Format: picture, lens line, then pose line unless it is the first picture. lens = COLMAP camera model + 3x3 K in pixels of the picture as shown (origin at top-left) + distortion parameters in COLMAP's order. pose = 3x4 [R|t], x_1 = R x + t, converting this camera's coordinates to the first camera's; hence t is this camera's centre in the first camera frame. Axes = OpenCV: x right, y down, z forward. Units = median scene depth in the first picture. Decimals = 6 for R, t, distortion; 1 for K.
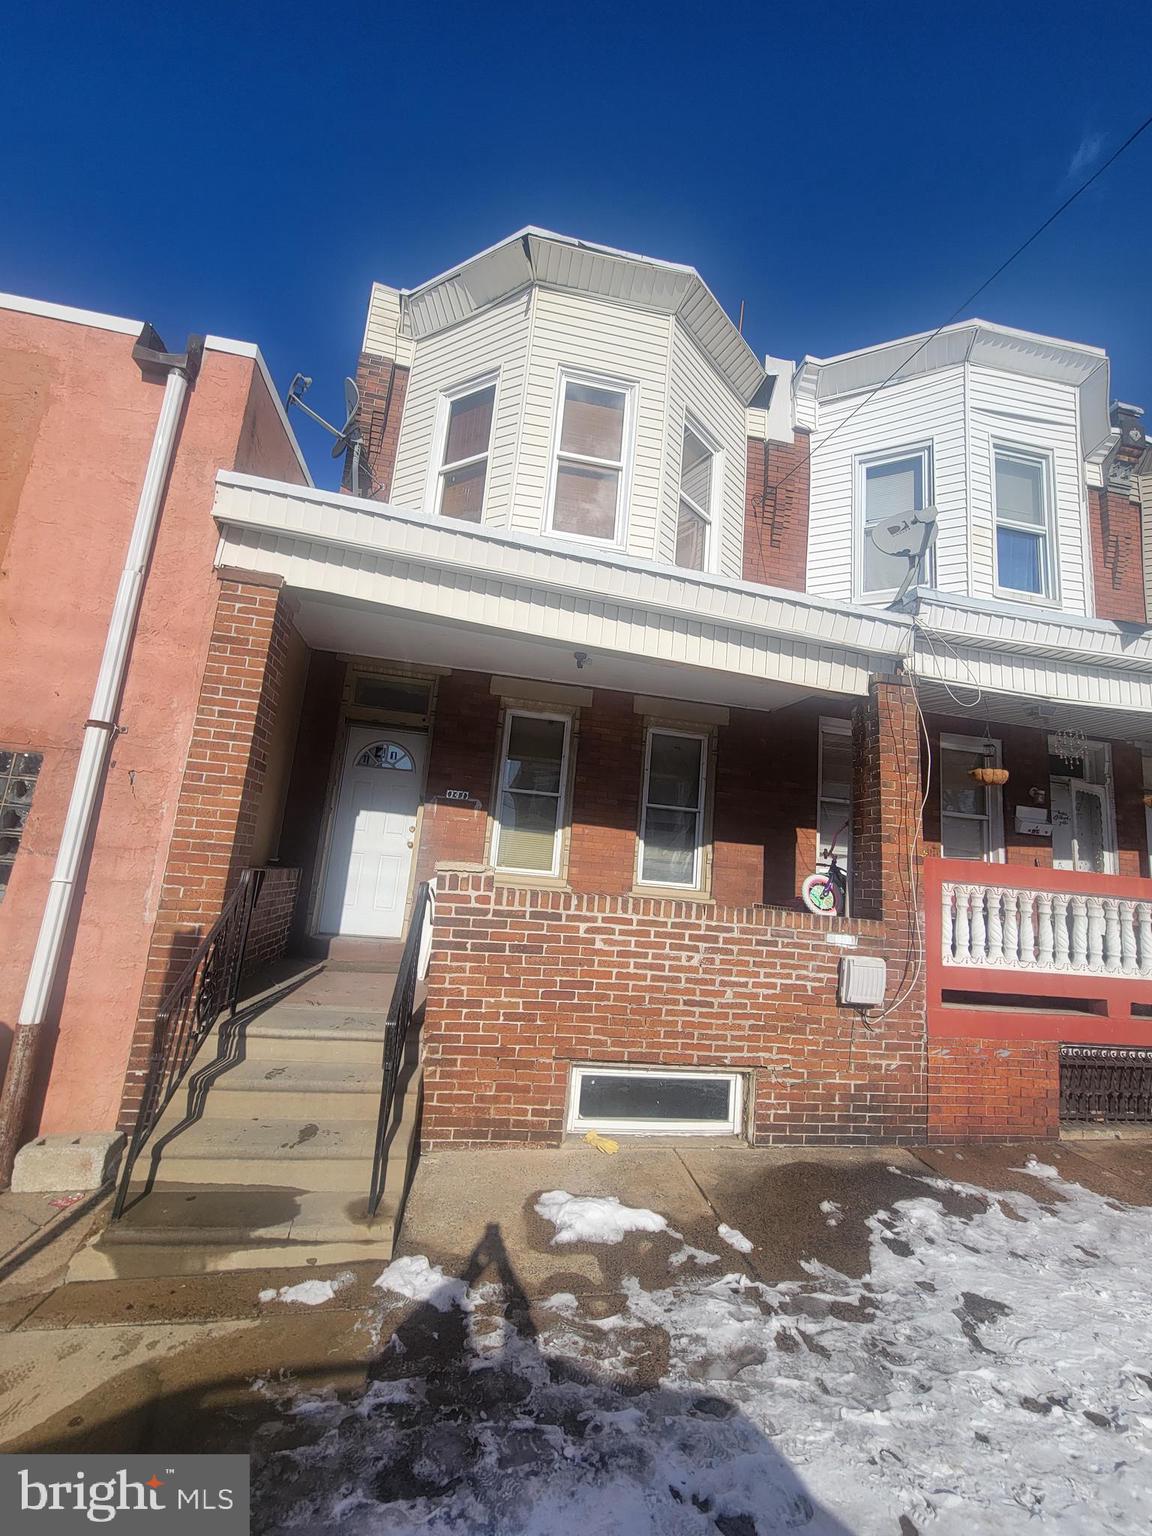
lens RADIAL K [[626.9, 0, 587.6], [0, 626.9, 767.2], [0, 0, 1]] dist [-0.000729, 0.000287]
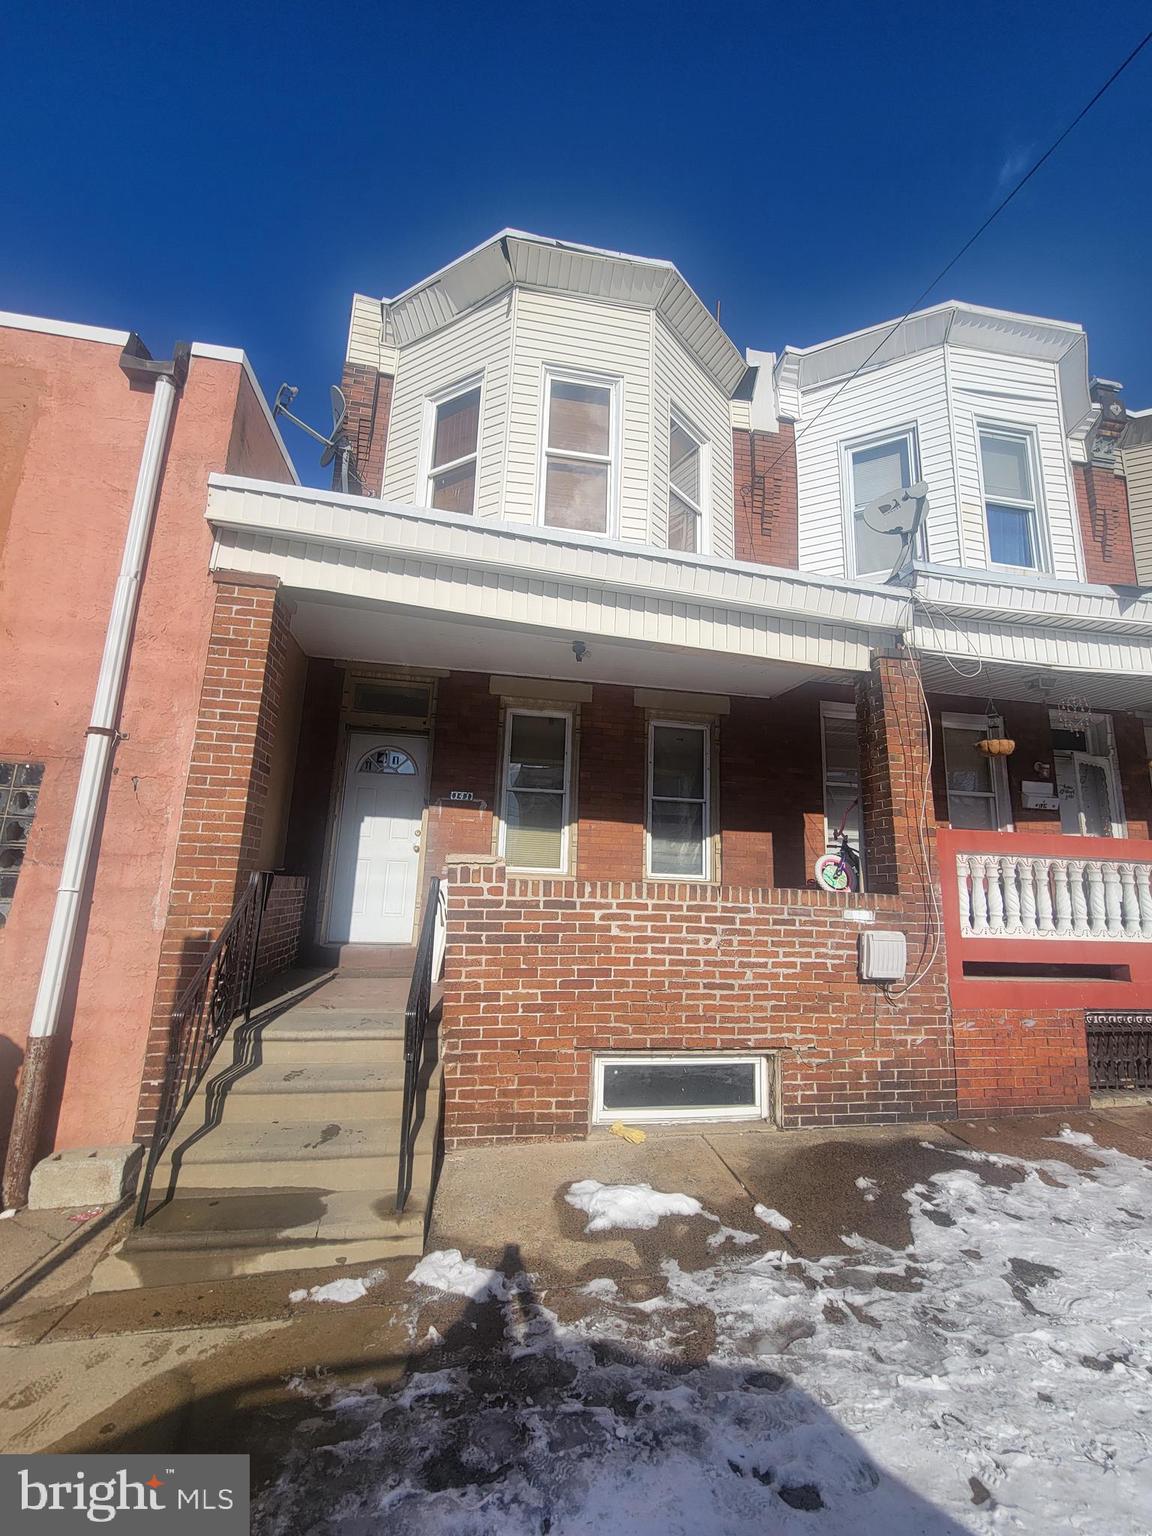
lens RADIAL K [[626.9, 0, 587.3], [0, 626.9, 767.2], [0, 0, 1]] dist [-0.000729, 0.000287]
pose [[0.998729, -0.050276, 0.003590, -0.016199], [0.050332, 0.998577, -0.017606, 0.041029], [-0.002700, 0.017764, 0.999839, 0.008697]]
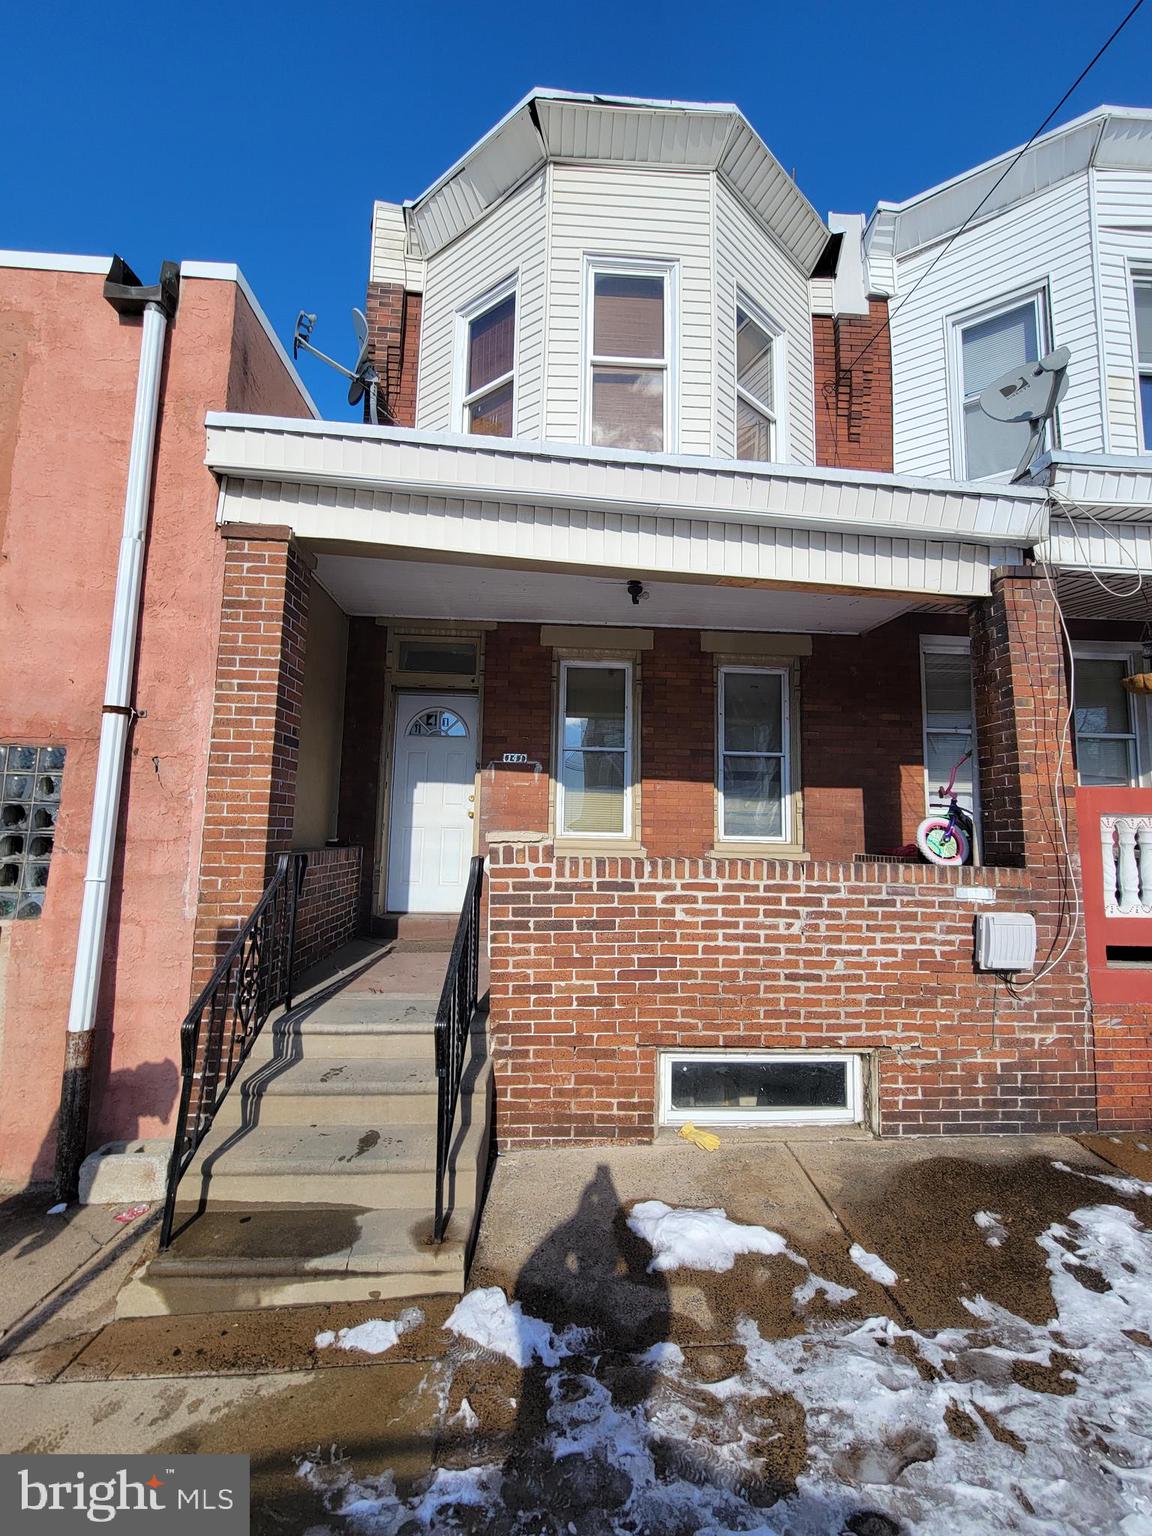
lens RADIAL K [[626.9, 0, 587.4], [0, 626.9, 768.0], [0, 0, 1]] dist [-0.000729, 0.000287]
pose [[0.989994, -0.077180, -0.118130, 0.009865], [0.084662, 0.994621, 0.059682, 0.019202], [0.112888, -0.069085, 0.991203, 0.146454]]
